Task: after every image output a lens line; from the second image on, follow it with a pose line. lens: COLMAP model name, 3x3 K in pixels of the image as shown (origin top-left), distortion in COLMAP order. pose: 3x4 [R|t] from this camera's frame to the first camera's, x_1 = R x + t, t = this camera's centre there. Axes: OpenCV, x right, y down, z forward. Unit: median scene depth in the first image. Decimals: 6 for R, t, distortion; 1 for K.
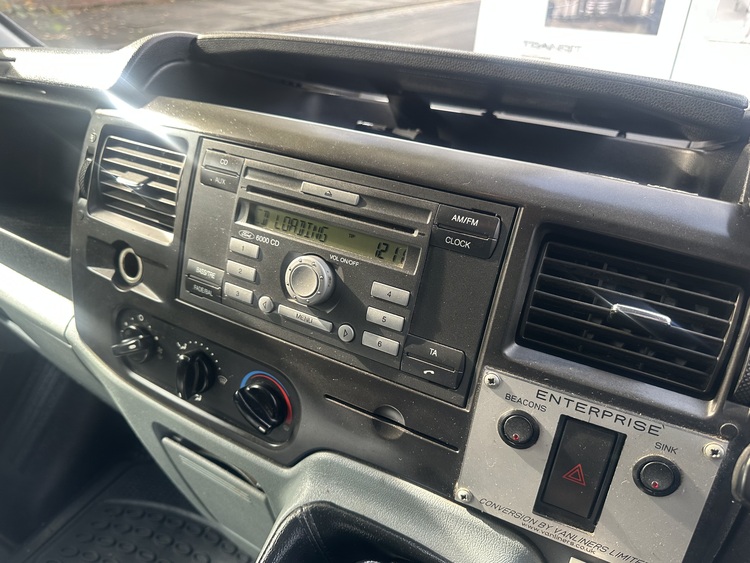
lens RADIAL K [[543.3, 0, 374.5], [0, 543.3, 265.3], [0, 0, 1]] dist [0.005377, 0.002952]
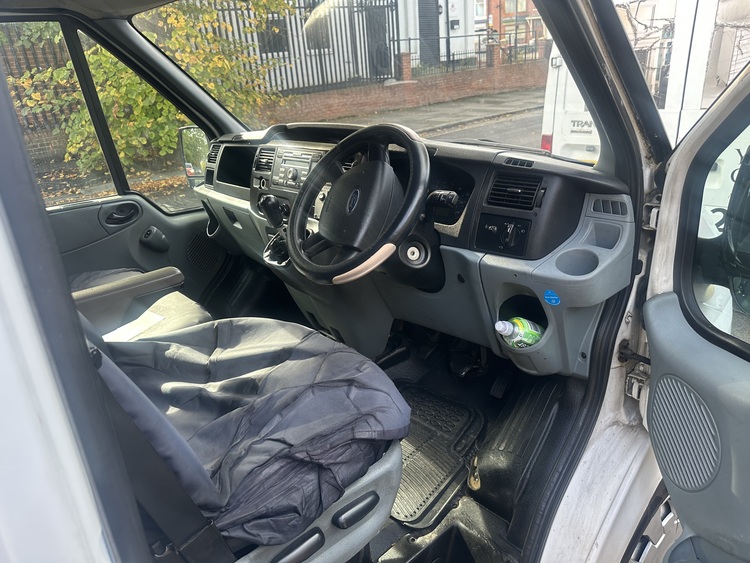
lens RADIAL K [[526.3, 0, 375.0], [0, 526.3, 281.5], [0, 0, 1]] dist [0.018442, -0.002796]
pose [[0.944517, 0.038096, -0.326245, 1.676818], [-0.079296, 0.990319, -0.113931, 1.145167], [0.318746, 0.133480, 0.938394, -2.322286]]
